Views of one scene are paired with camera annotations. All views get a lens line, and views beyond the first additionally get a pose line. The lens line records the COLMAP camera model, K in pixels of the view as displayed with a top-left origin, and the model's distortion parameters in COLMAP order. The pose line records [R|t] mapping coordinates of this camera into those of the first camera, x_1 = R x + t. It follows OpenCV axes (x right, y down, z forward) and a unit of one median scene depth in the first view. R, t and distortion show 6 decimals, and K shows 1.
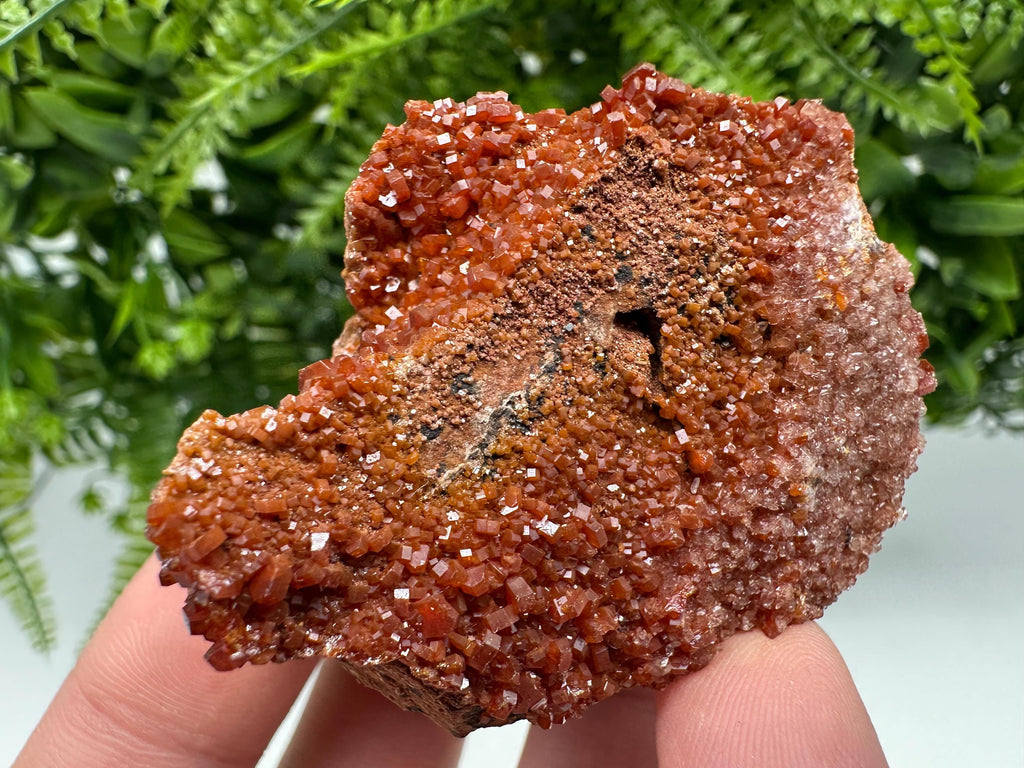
lens RADIAL K [[739.8, 0, 511.2], [0, 739.8, 427.7], [0, 0, 1]] dist [-0.011214, 0.000499]
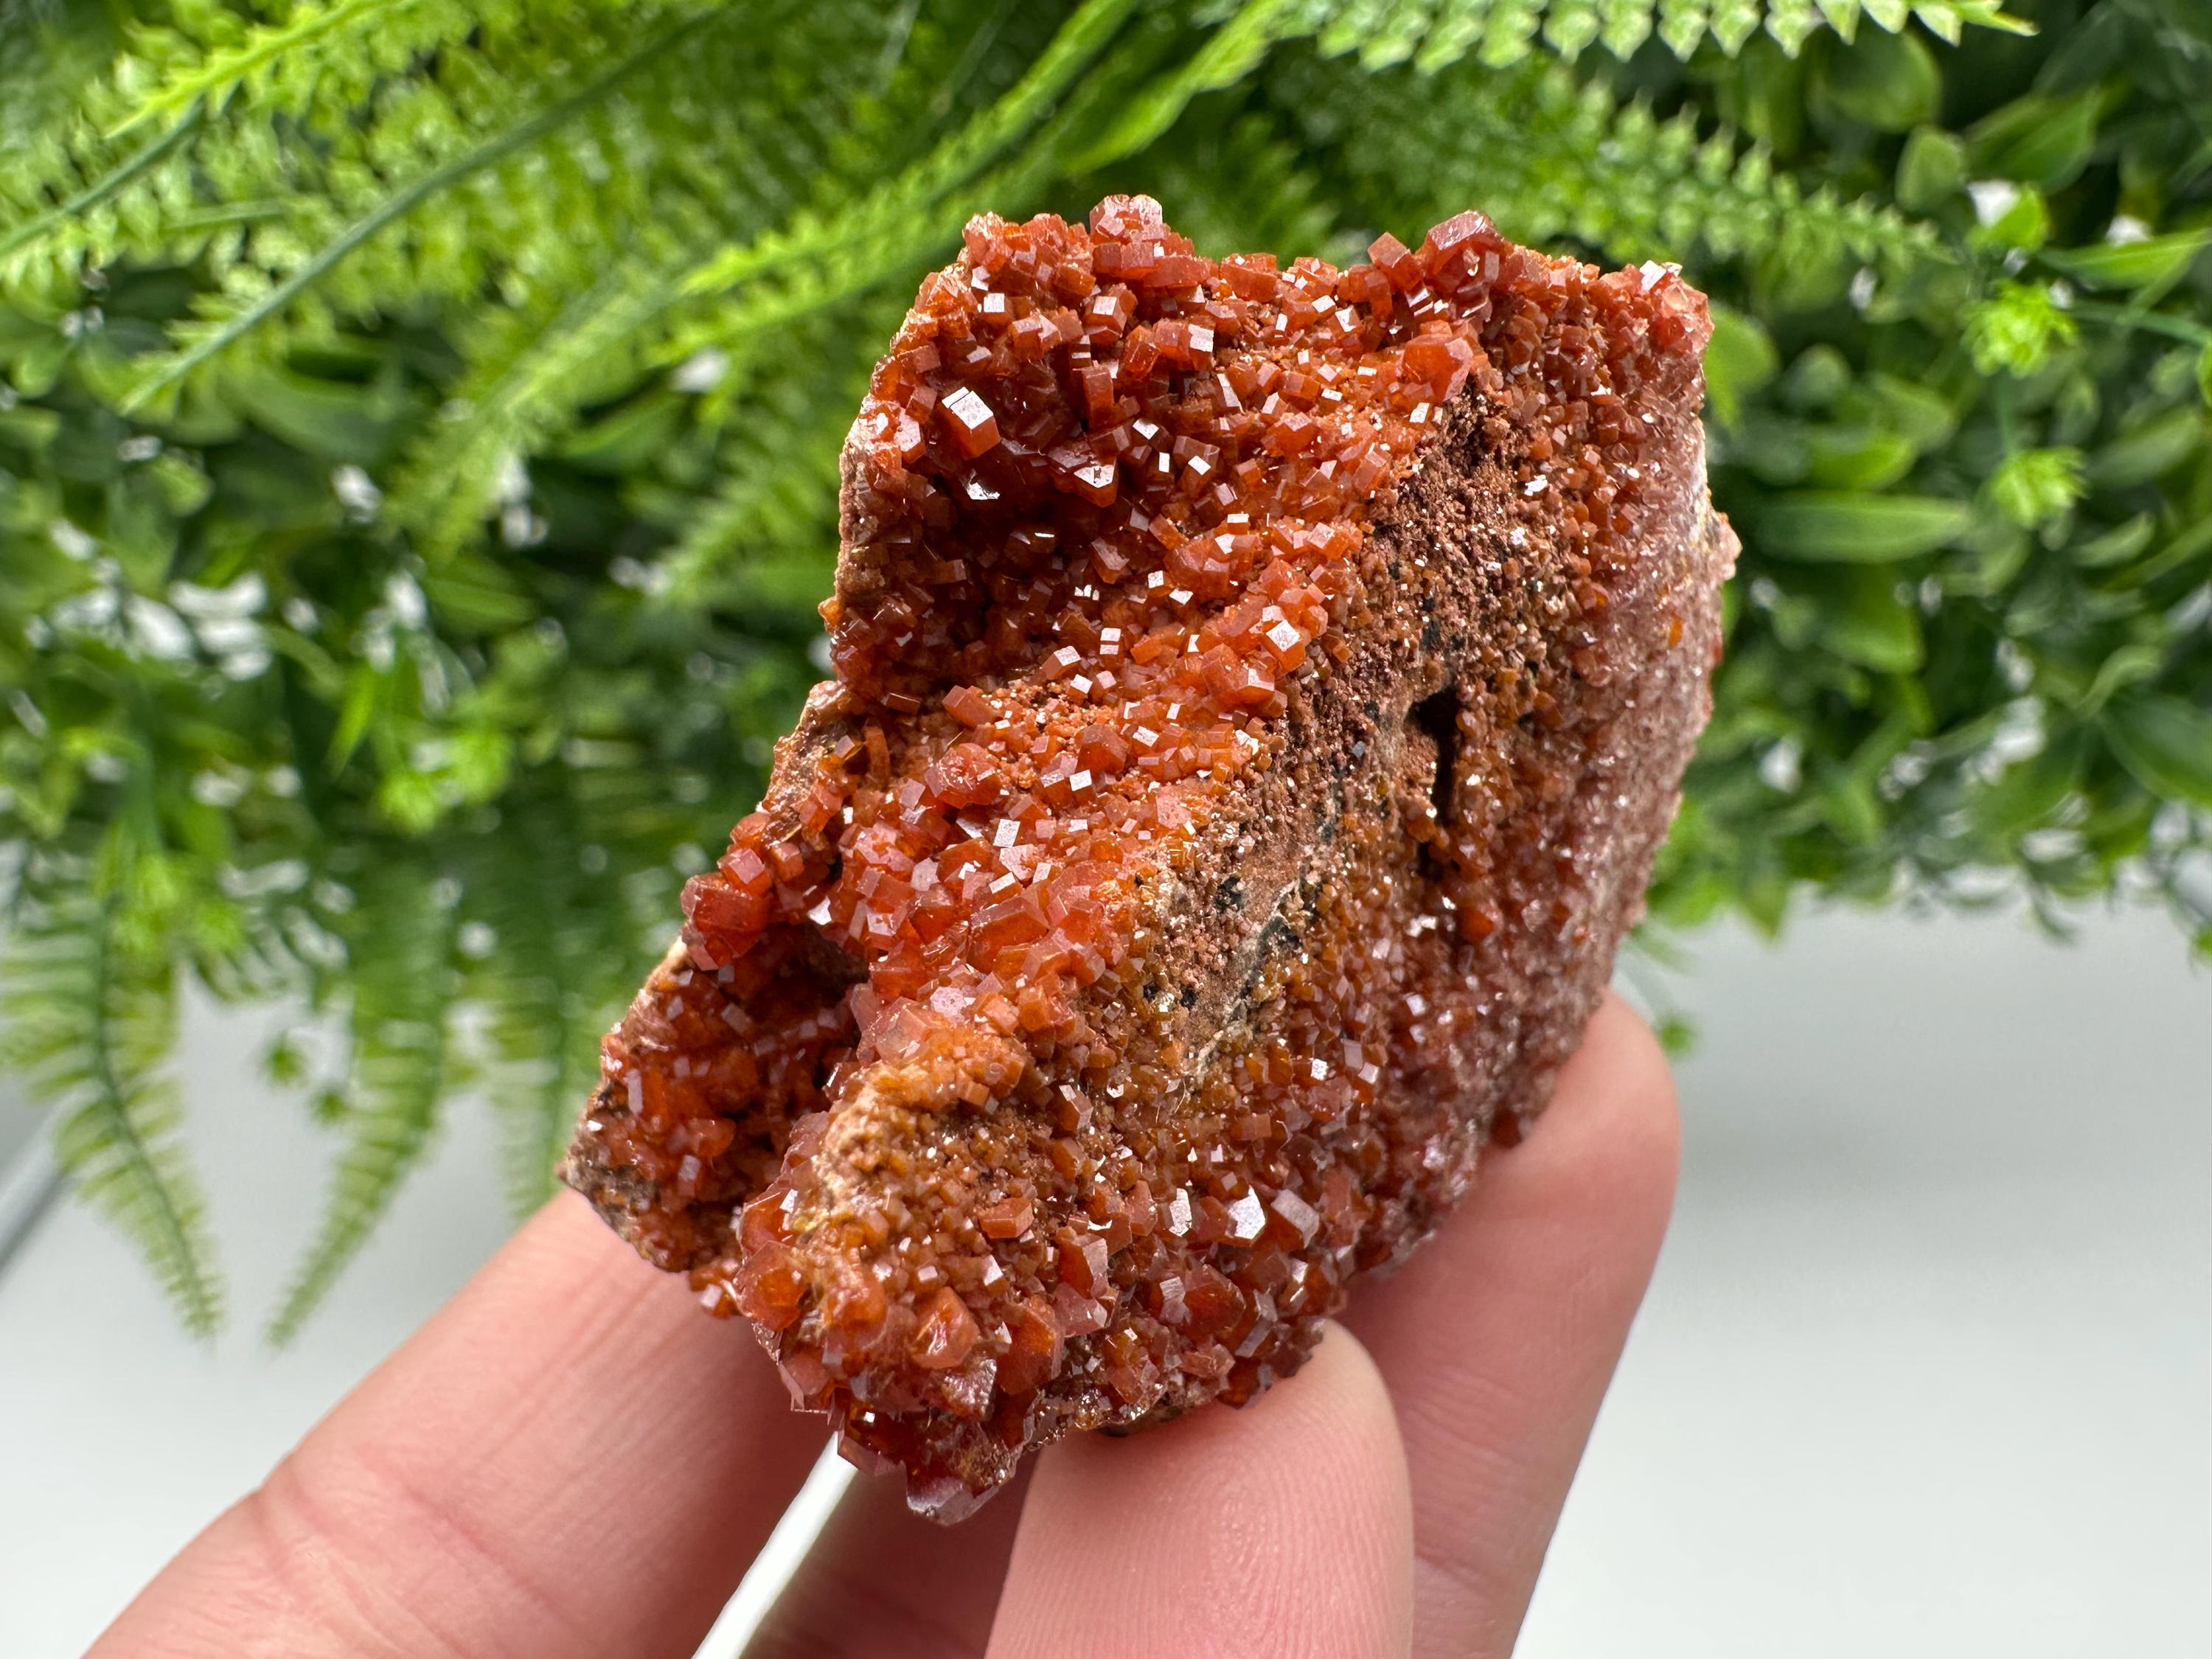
lens RADIAL K [[1617.4, 0, 1101.8], [0, 1617.4, 934.0], [0, 0, 1]] dist [-0.004302, -0.002769]
pose [[0.999843, -0.016420, -0.006705, 0.068663], [0.016321, 0.999761, -0.014561, 0.042989], [0.006943, 0.014449, 0.999872, -0.277789]]
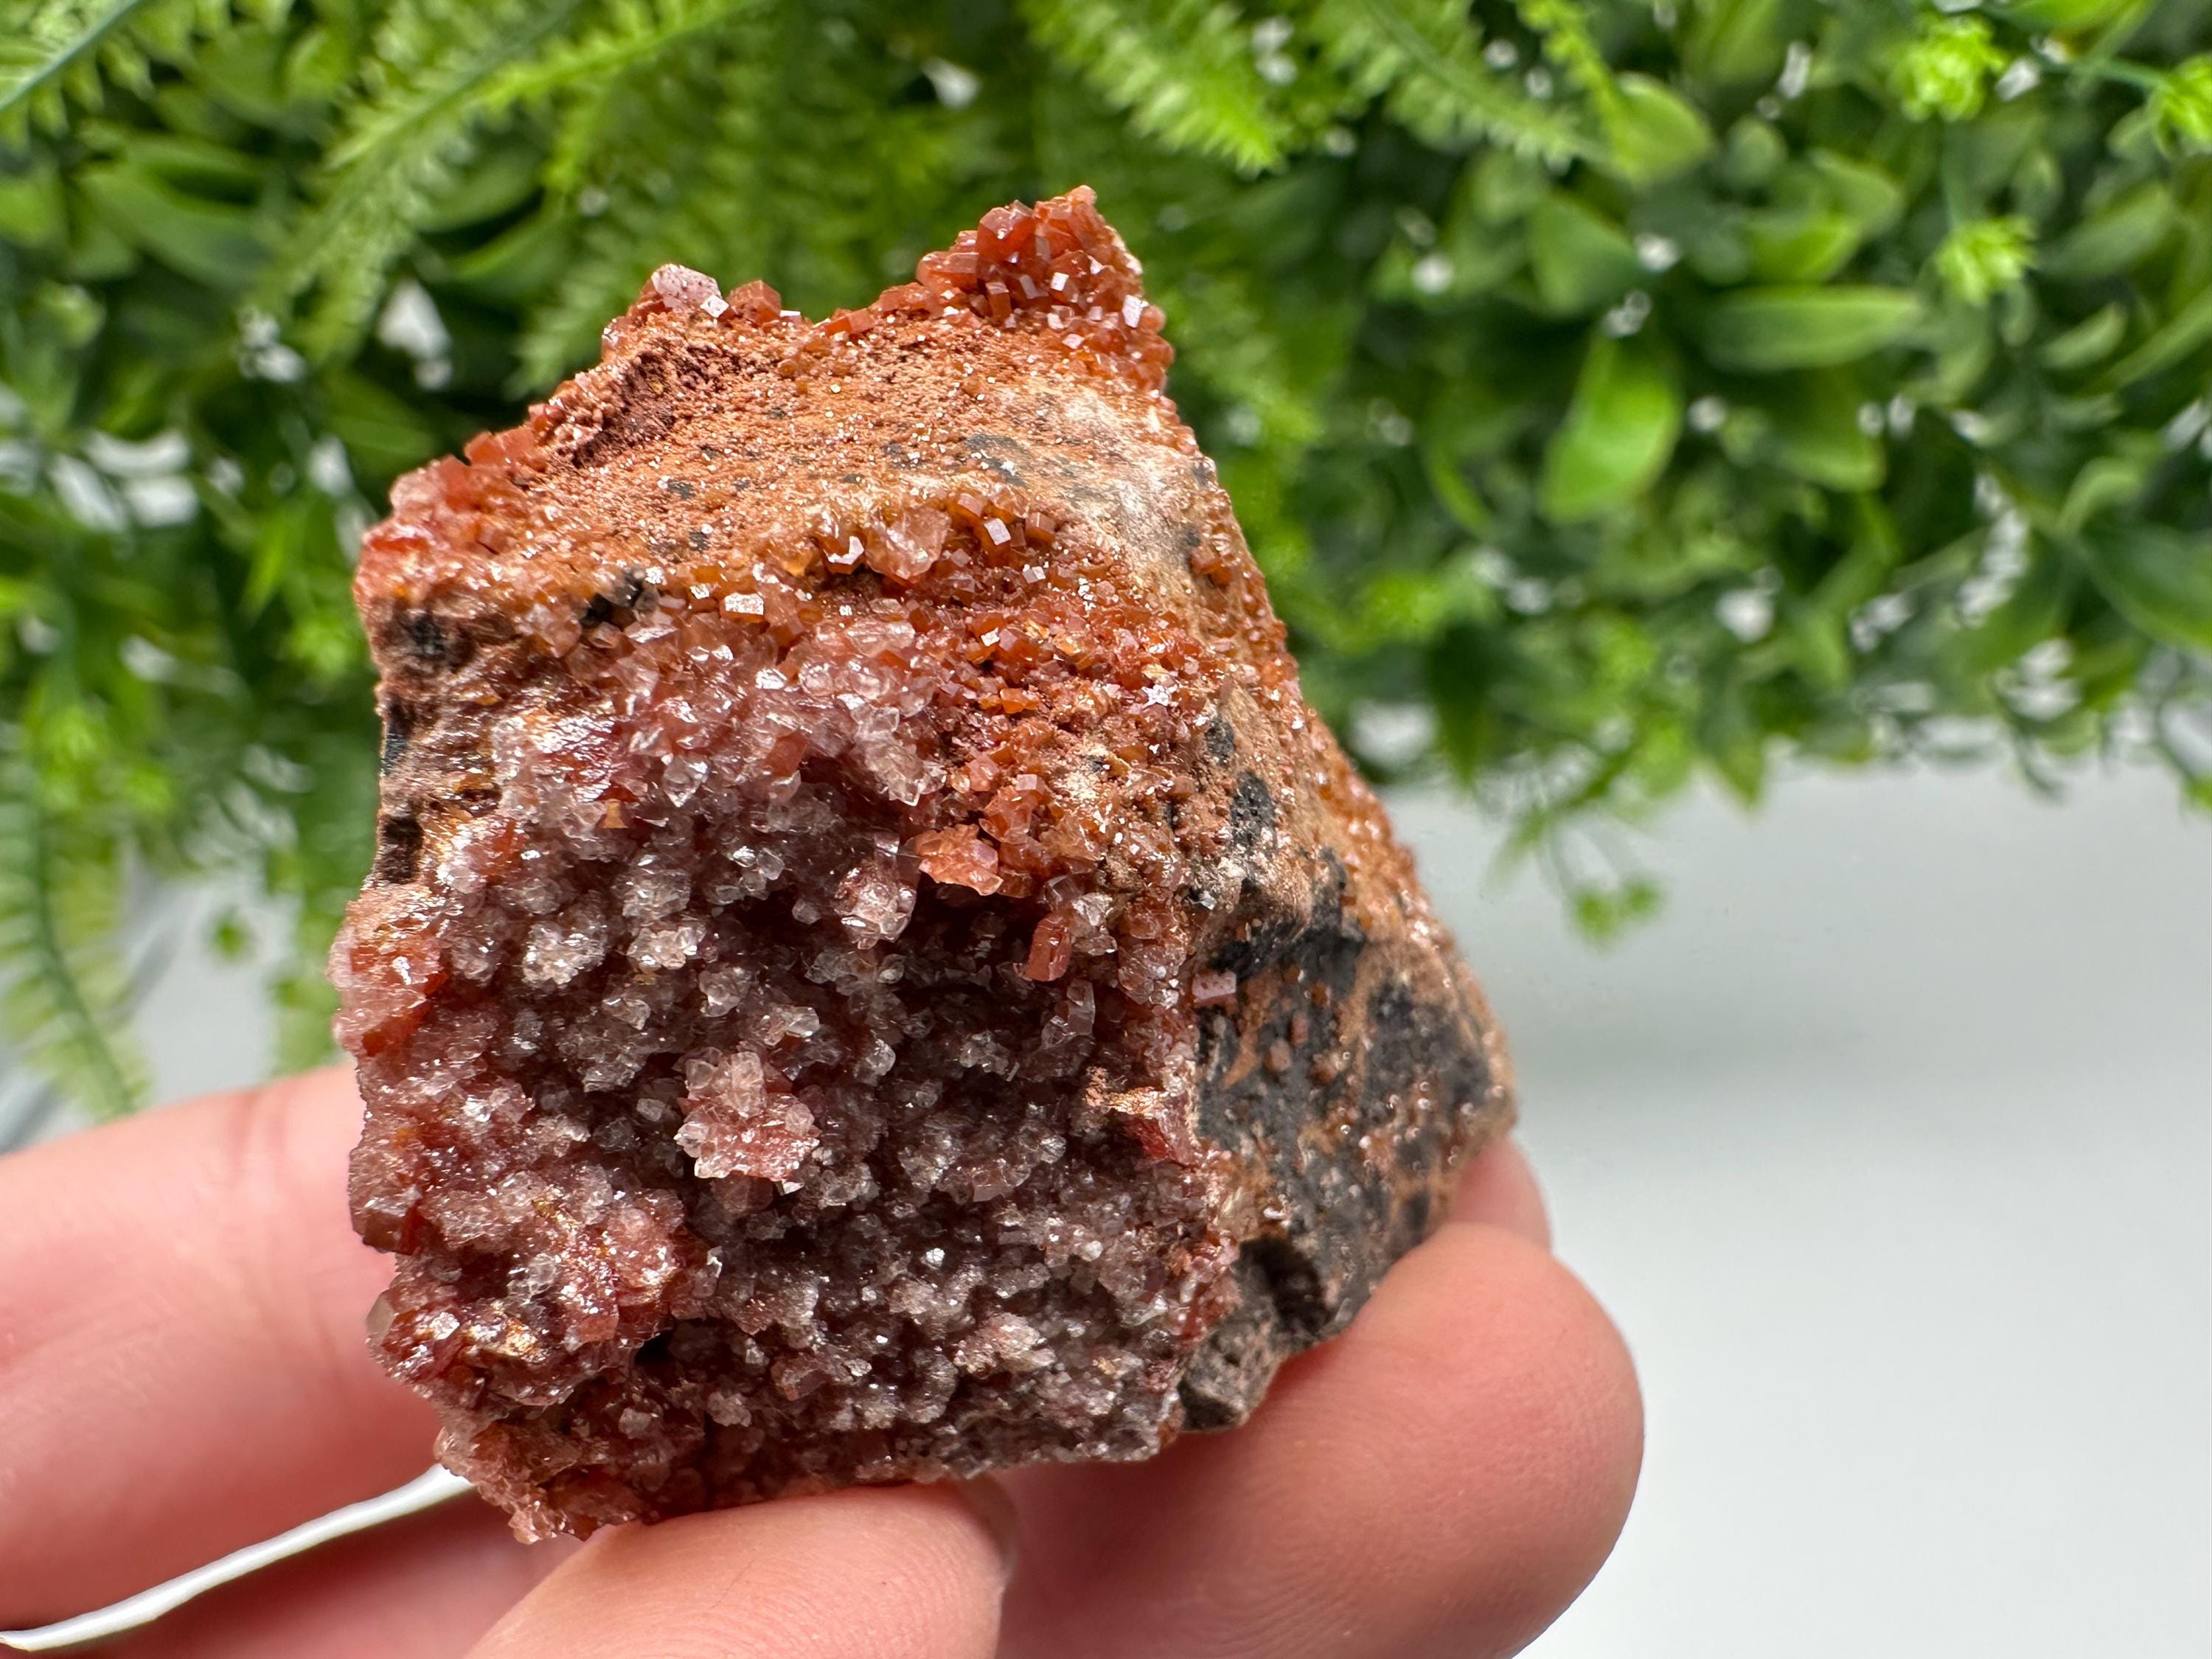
lens RADIAL K [[1617.4, 0, 1101.8], [0, 1617.4, 934.0], [0, 0, 1]] dist [-0.004302, -0.002769]
pose [[0.998863, -0.025124, -0.040511, 0.173813], [0.025086, 0.999684, -0.001442, 0.157967], [0.040535, 0.000424, 0.999178, -0.233220]]
